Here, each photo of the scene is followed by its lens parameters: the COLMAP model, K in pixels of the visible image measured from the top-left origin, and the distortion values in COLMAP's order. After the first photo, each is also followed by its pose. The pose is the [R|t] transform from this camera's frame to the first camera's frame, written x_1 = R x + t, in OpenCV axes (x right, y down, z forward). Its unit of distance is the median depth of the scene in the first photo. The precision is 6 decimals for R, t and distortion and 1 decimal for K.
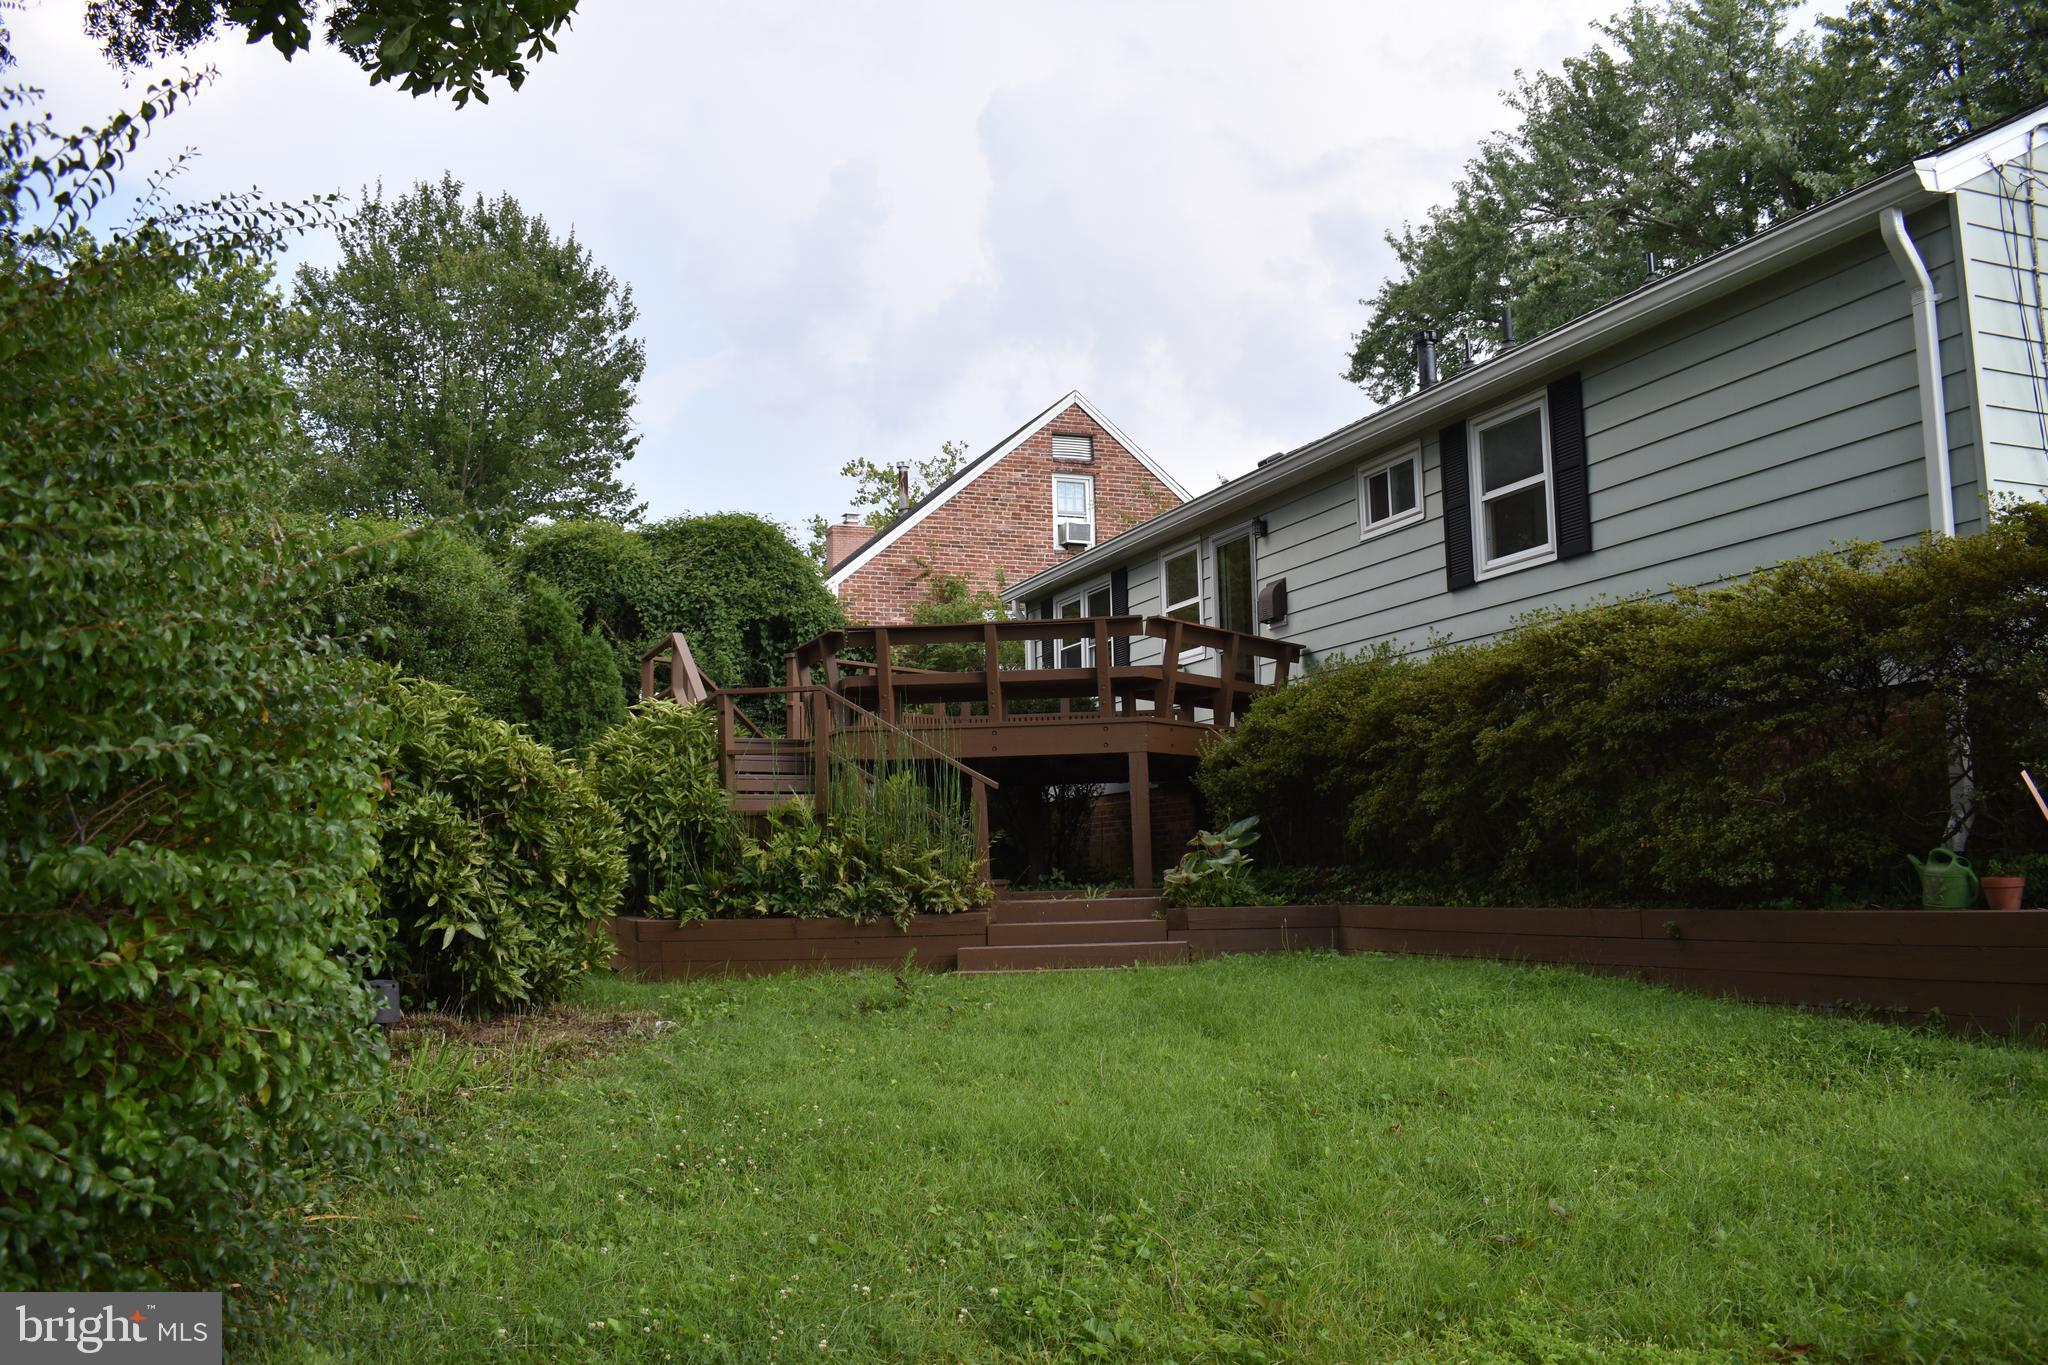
lens RADIAL K [[1735.8, 0, 1024.0], [0, 1735.8, 682.5], [0, 0, 1]] dist [-0.082806, 0.009630]
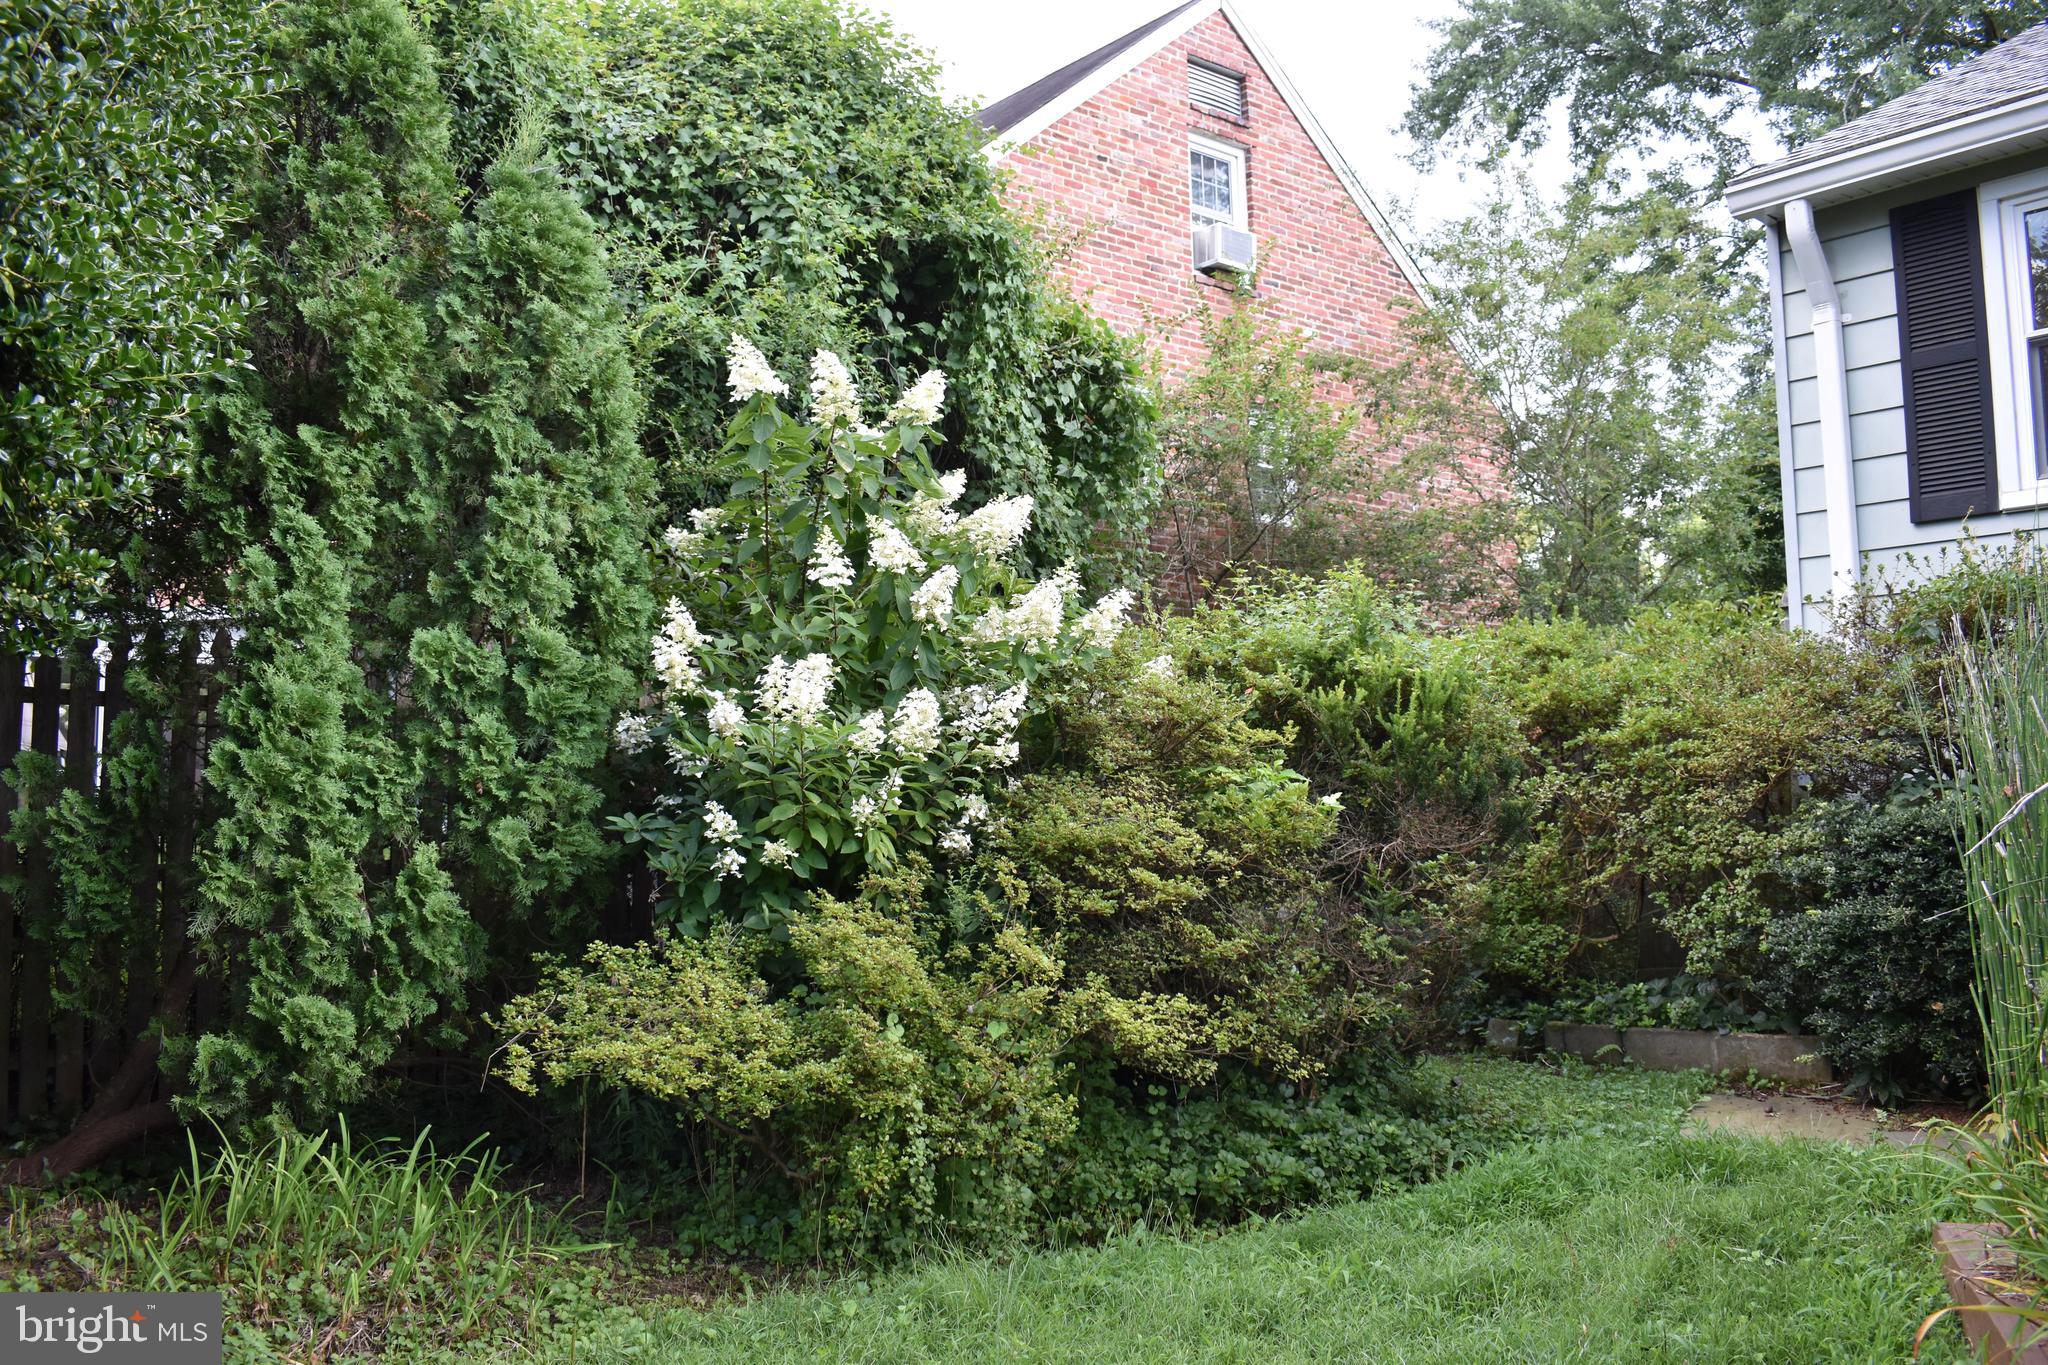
lens RADIAL K [[1735.8, 0, 1024.0], [0, 1735.8, 682.5], [0, 0, 1]] dist [-0.082806, 0.009630]
pose [[0.952131, 0.028737, 0.304338, -0.232300], [-0.037907, 0.998987, 0.024264, 0.043396], [-0.303332, -0.034639, 0.952255, 0.658059]]
